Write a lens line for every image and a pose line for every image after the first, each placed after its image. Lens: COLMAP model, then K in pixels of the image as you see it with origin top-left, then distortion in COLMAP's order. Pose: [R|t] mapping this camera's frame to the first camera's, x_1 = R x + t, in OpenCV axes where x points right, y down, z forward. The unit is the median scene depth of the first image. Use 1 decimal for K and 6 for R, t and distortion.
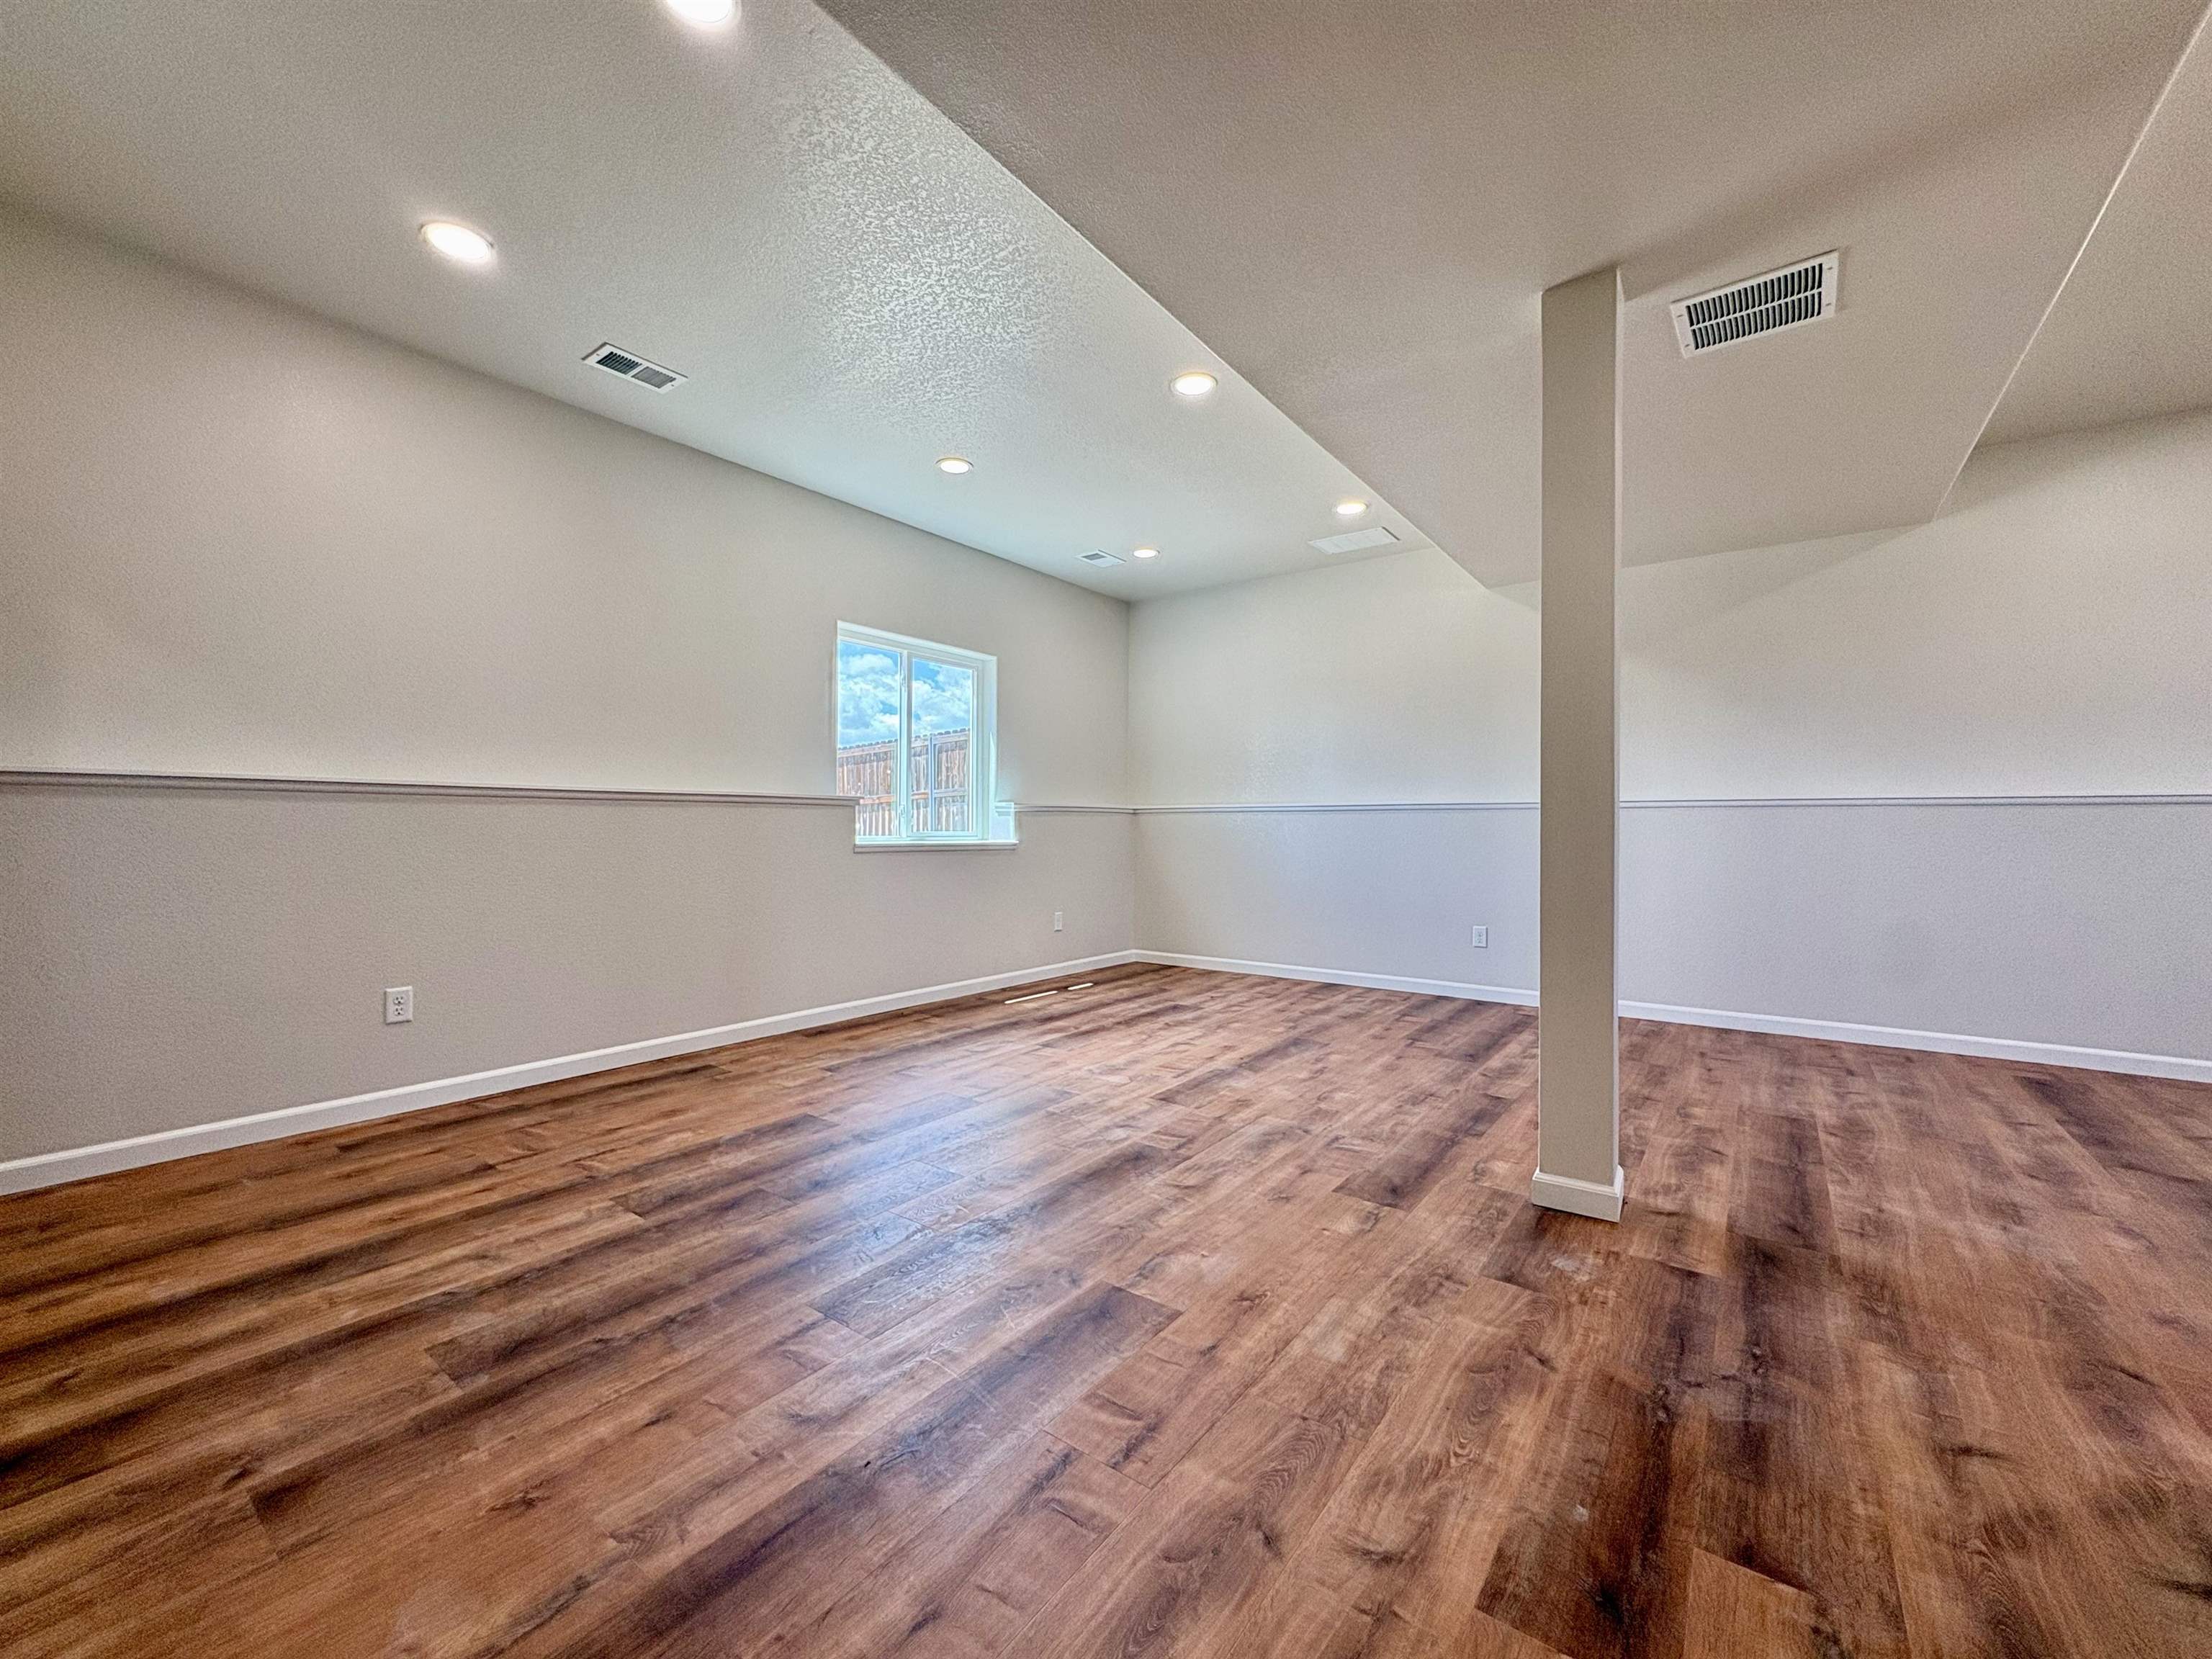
lens RADIAL K [[875.9, 0, 1102.3], [0, 875.9, 831.5], [0, 0, 1]] dist [-0.000023, -0.000026]
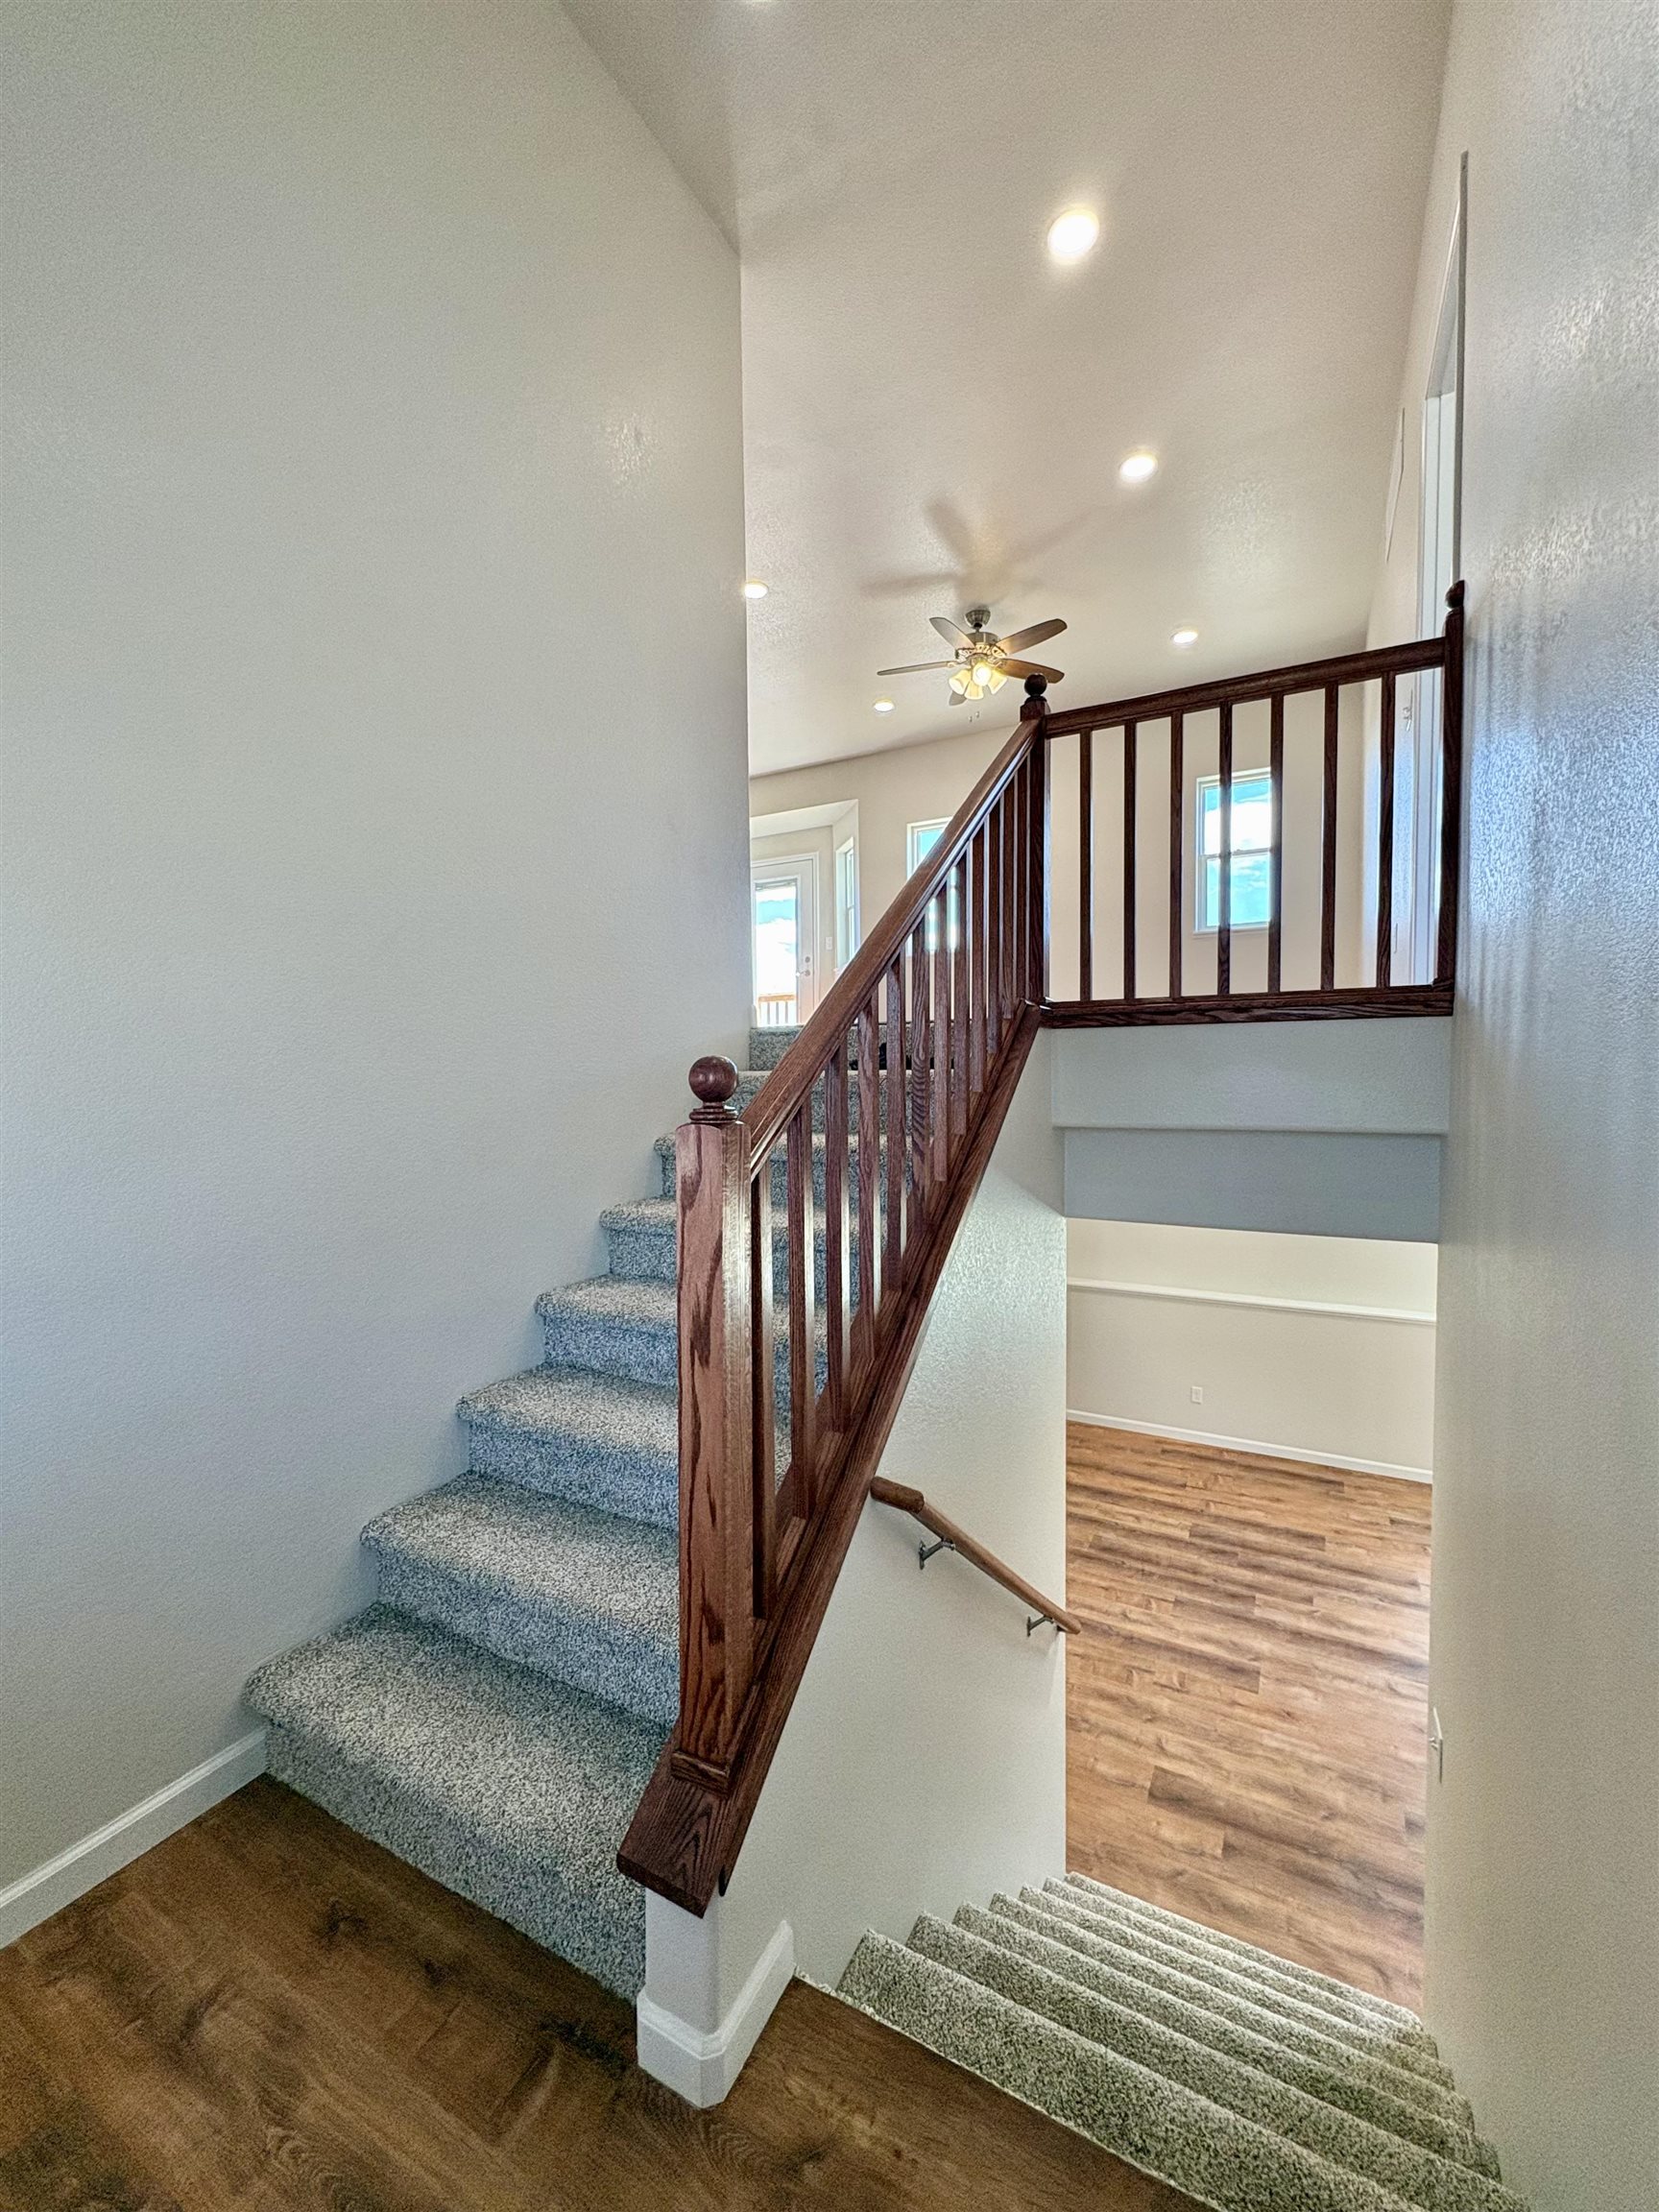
lens RADIAL K [[875.9, 0, 833.4], [0, 875.9, 1107.8], [0, 0, 1]] dist [-0.000023, -0.000026]
pose [[0.145944, 0.033608, -0.988722, 1.323062], [0.009662, 0.999327, 0.035394, -0.659192], [0.989246, -0.014719, 0.145521, -0.245373]]
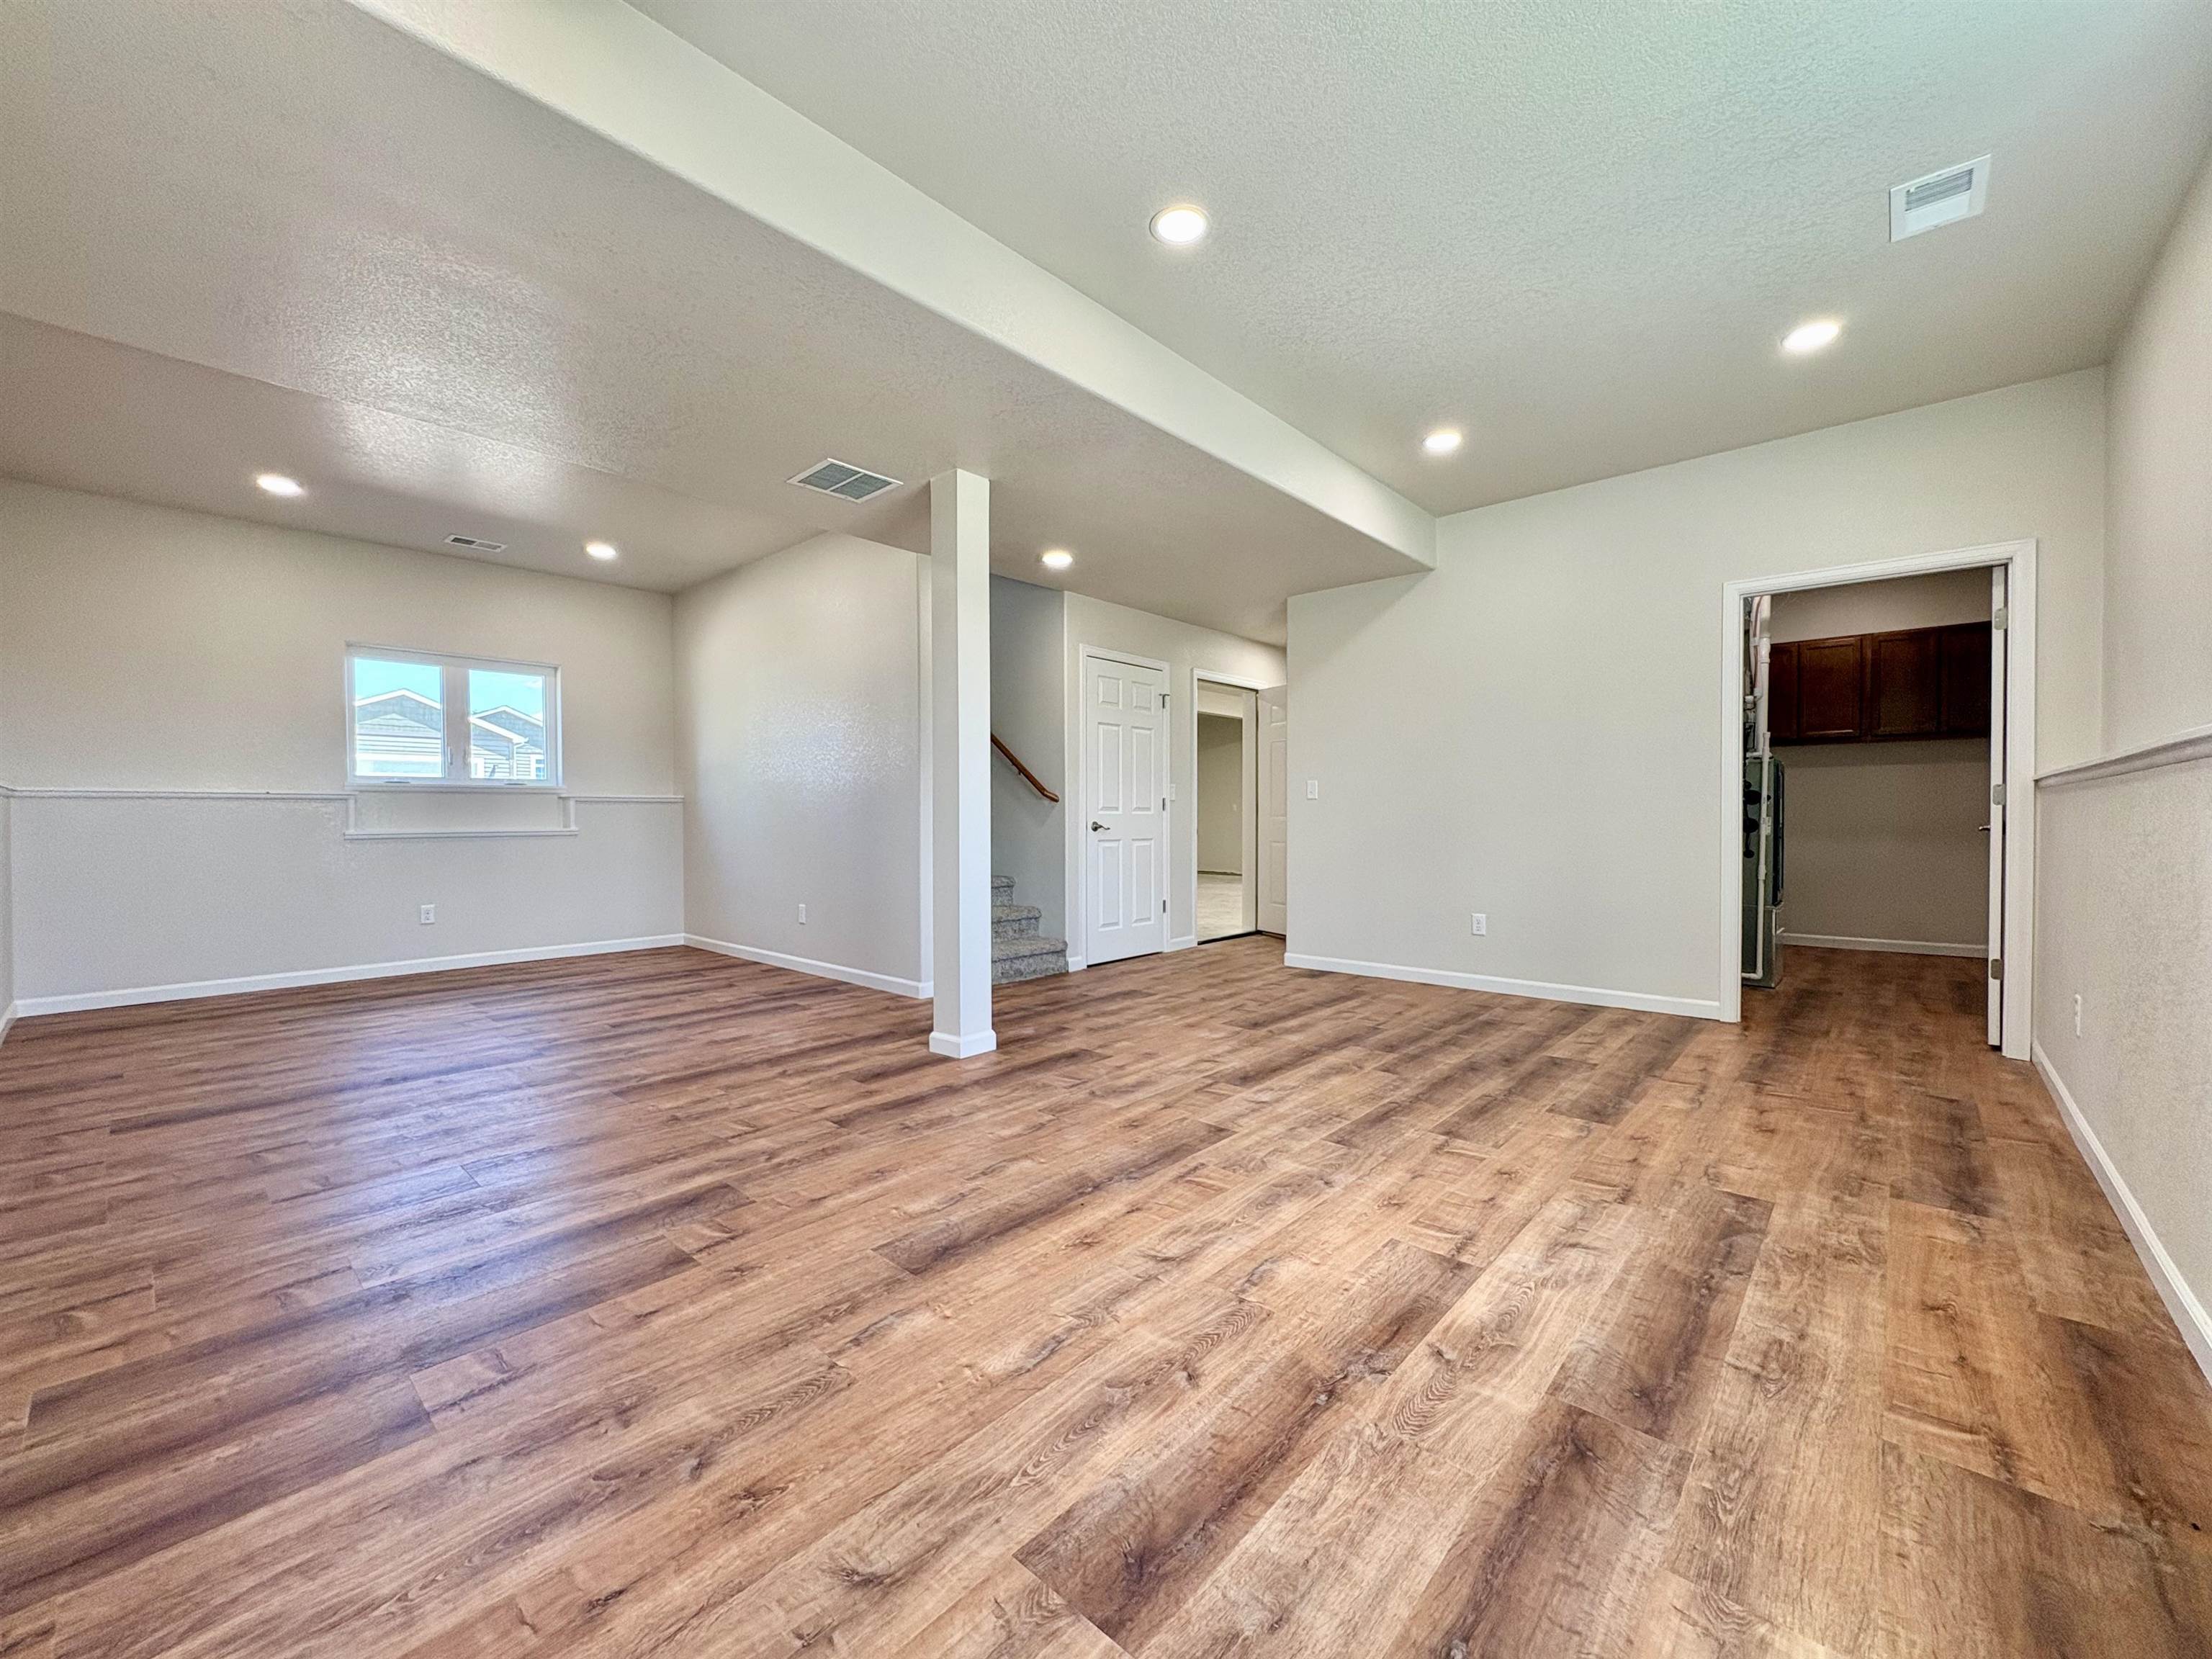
lens RADIAL K [[875.9, 0, 1111.2], [0, 875.9, 823.4], [0, 0, 1]] dist [-0.000023, -0.000026]
pose [[-0.996611, -0.002053, 0.082231, 0.120497], [-0.000787, 0.999881, 0.015430, -0.012407], [-0.082253, 0.015313, -0.996494, 2.090776]]
